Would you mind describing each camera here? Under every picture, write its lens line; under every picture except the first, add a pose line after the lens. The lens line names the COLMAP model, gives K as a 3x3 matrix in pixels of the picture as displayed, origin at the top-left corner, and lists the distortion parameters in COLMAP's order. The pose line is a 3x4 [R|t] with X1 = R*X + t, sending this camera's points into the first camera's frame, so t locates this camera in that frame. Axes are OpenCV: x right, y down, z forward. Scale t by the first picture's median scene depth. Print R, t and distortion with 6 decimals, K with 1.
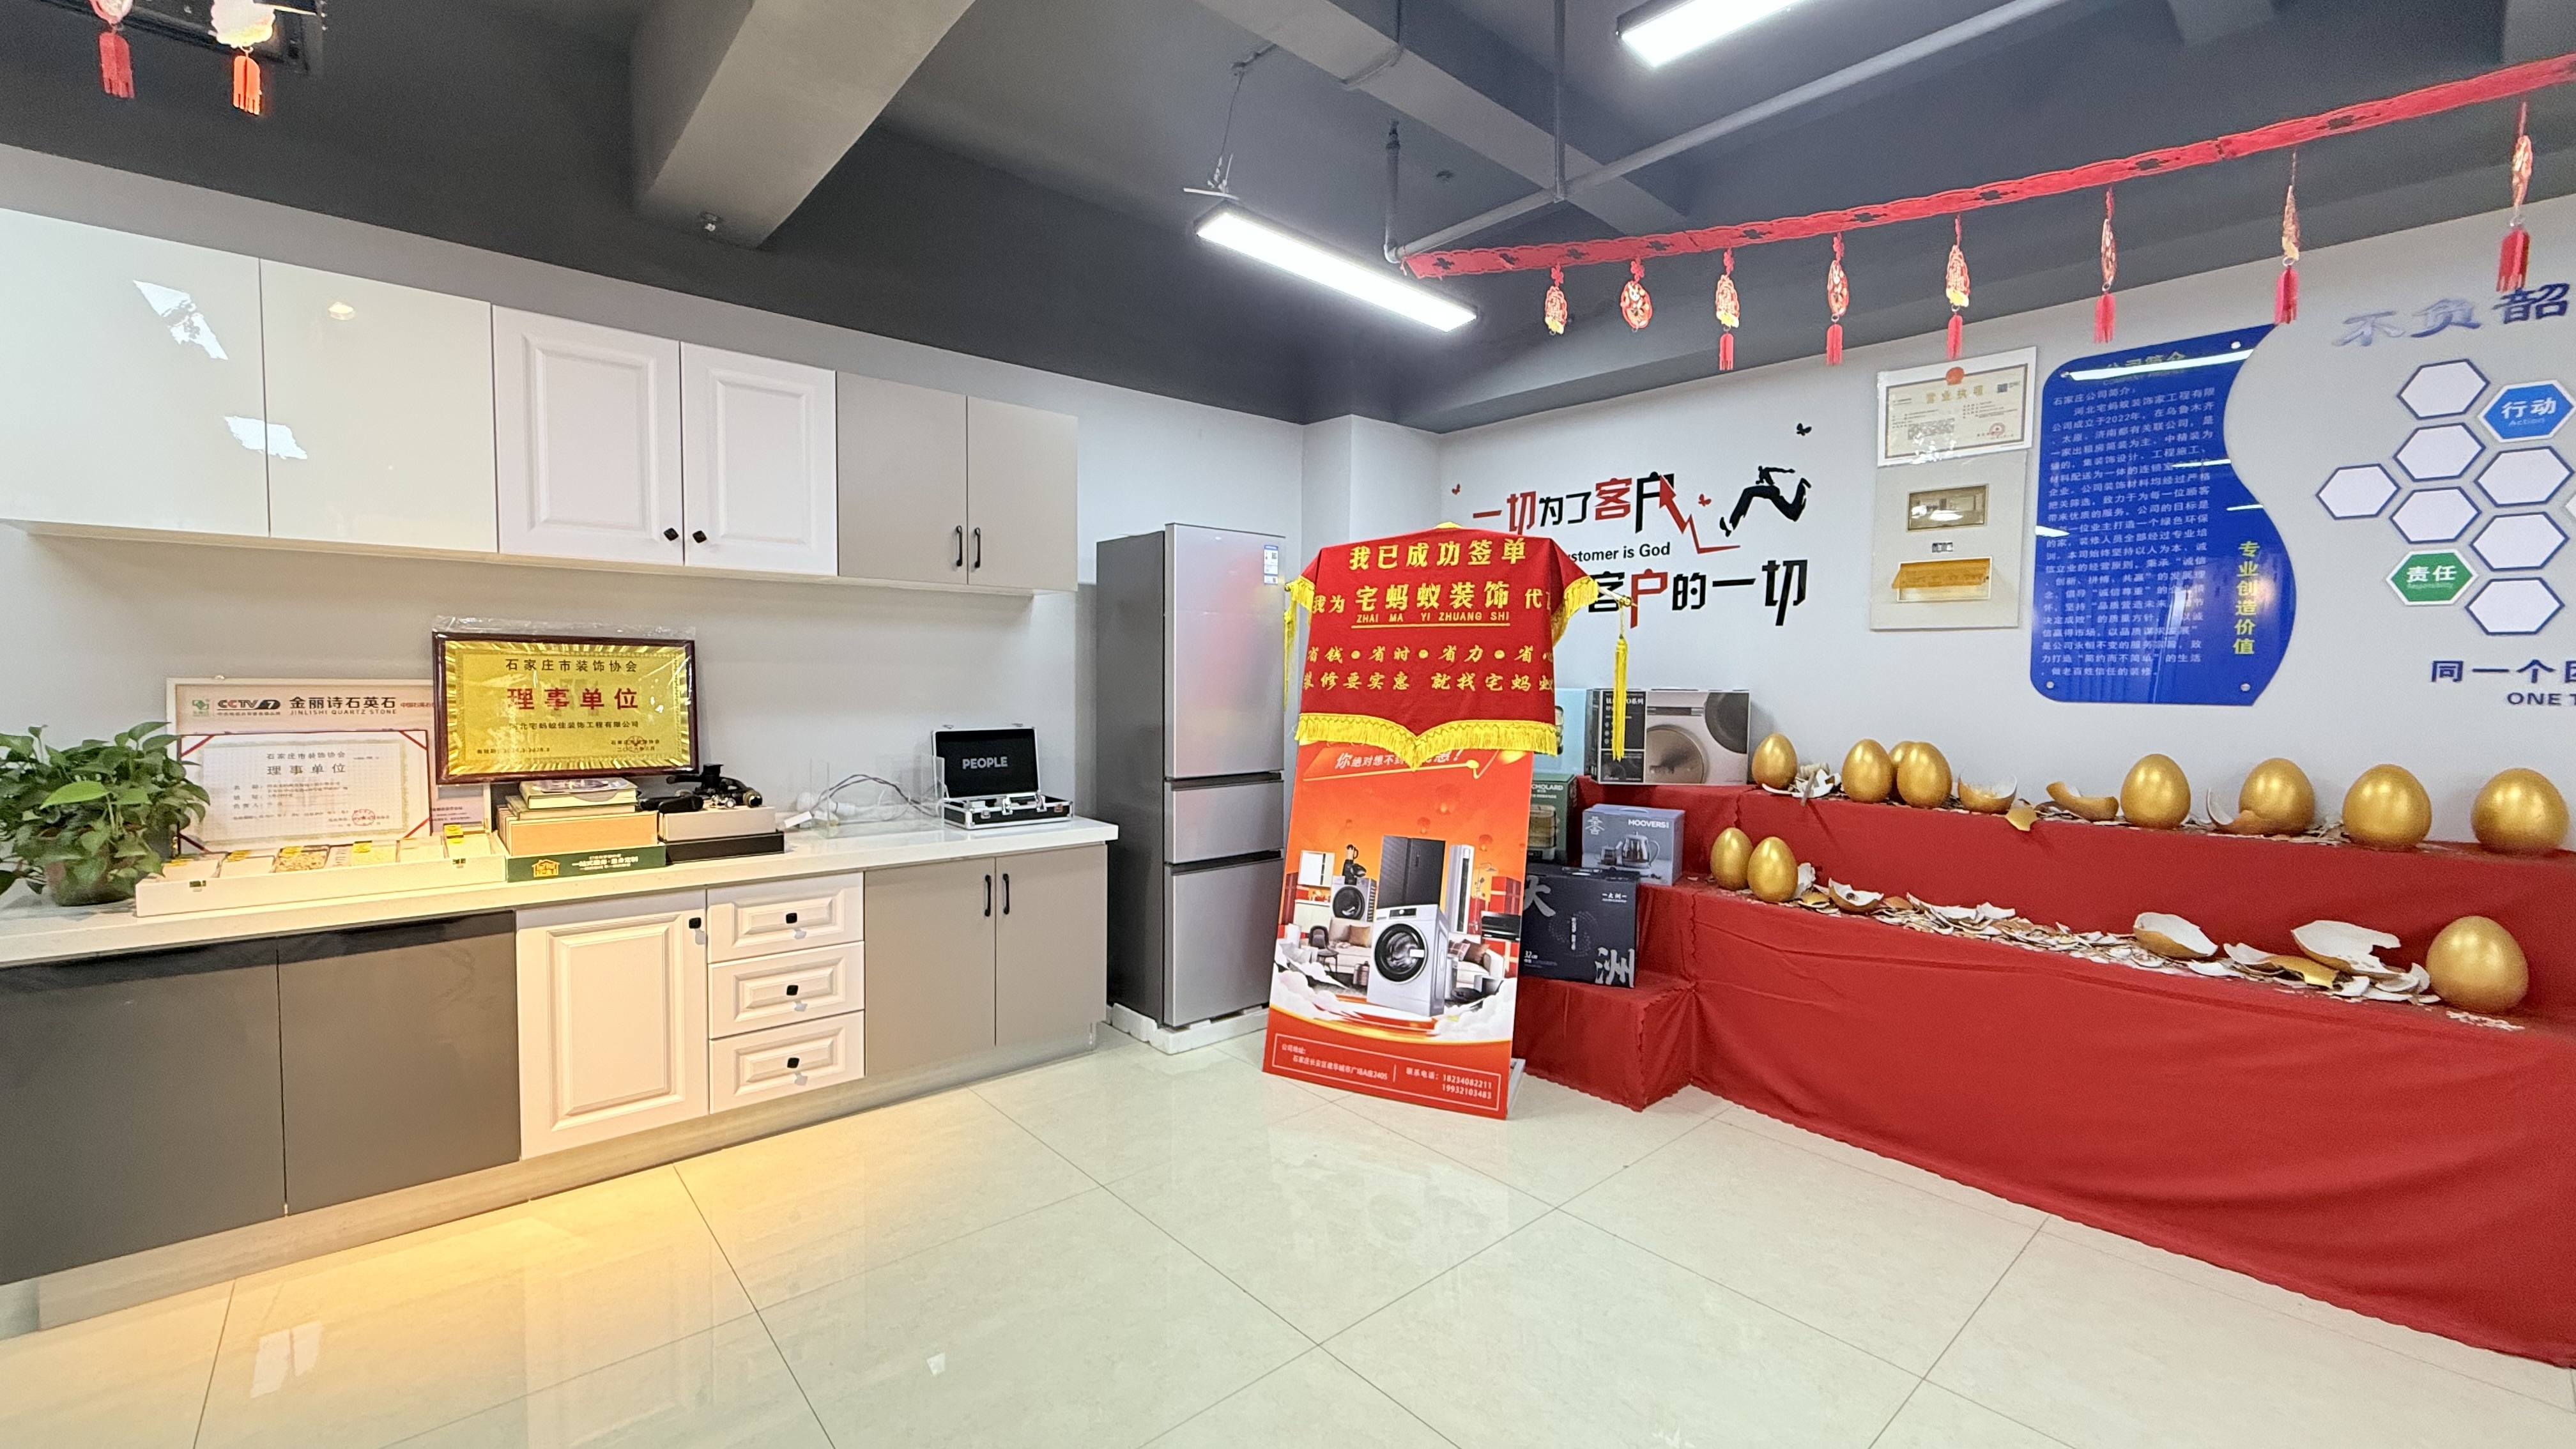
lens RADIAL K [[1019.5, 0, 1288.0], [0, 1019.5, 724.5], [0, 0, 1]] dist [0.000609, 0.000138]
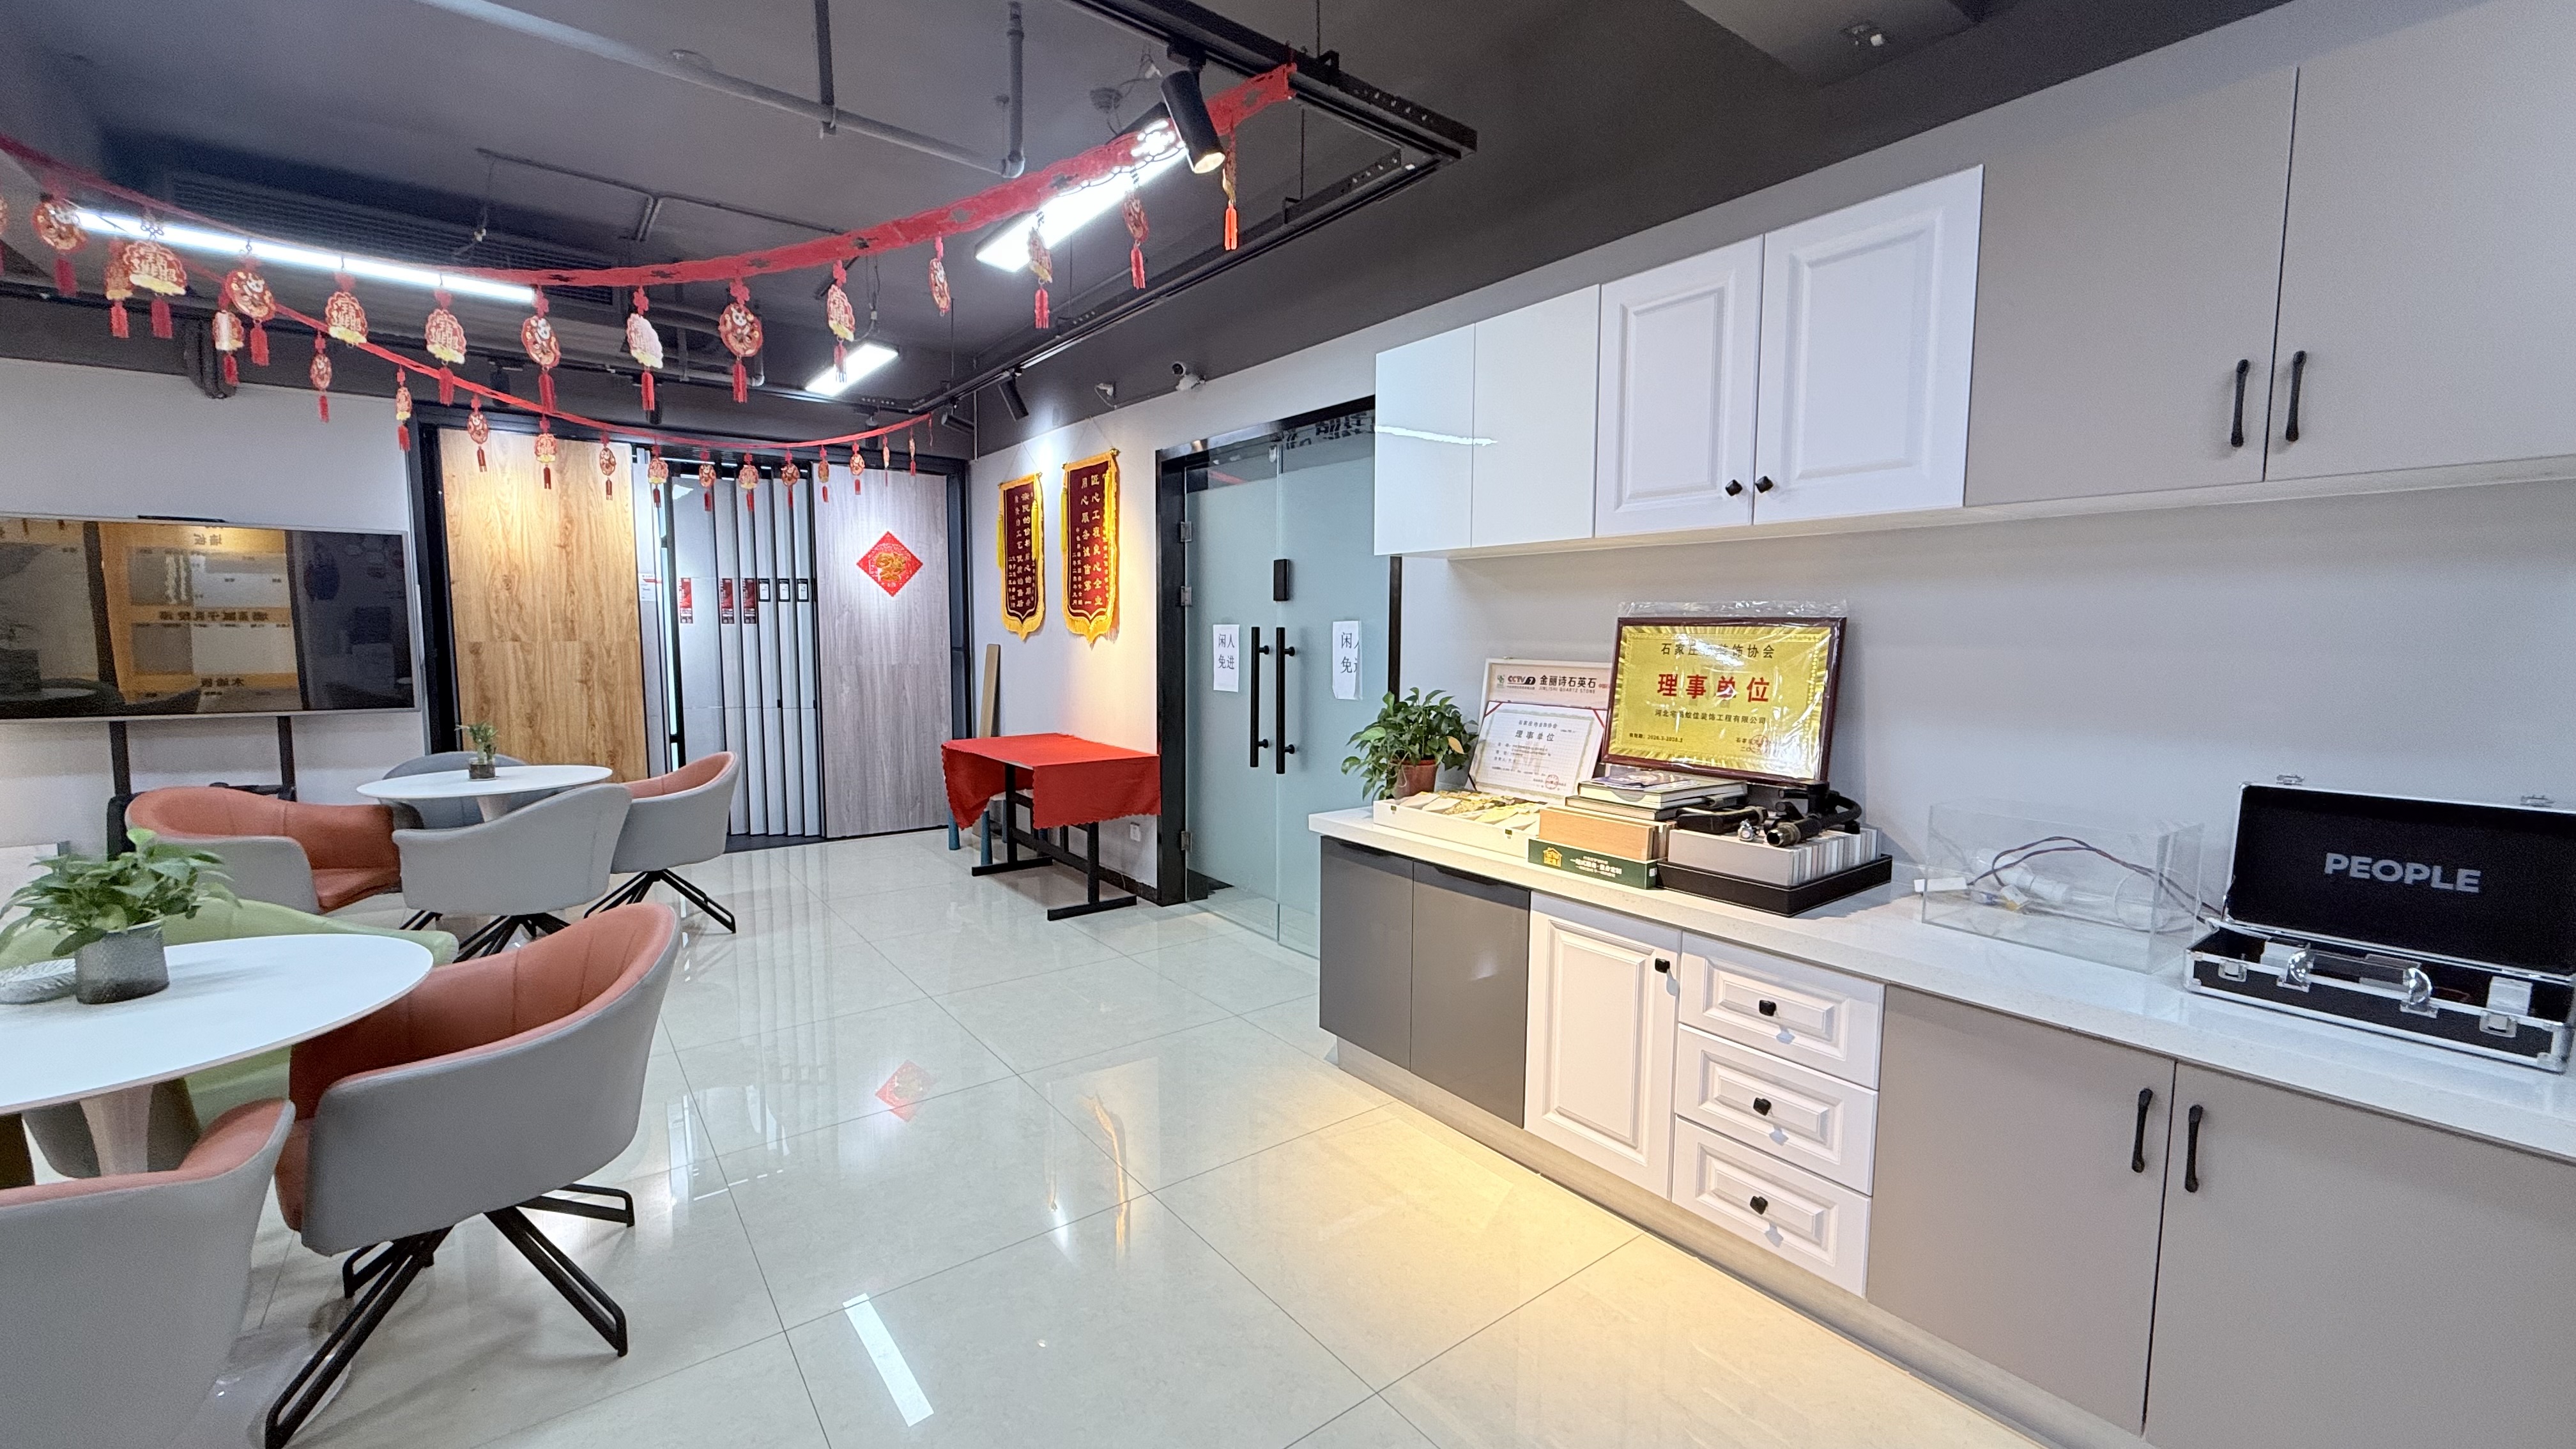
lens RADIAL K [[1019.5, 0, 1288.0], [0, 1019.5, 724.5], [0, 0, 1]] dist [0.000609, 0.000138]
pose [[-0.071436, 0.081080, -0.994144, 0.240483], [-0.053970, 0.994916, 0.085021, -0.052127], [0.995984, 0.059727, -0.066697, 0.737586]]
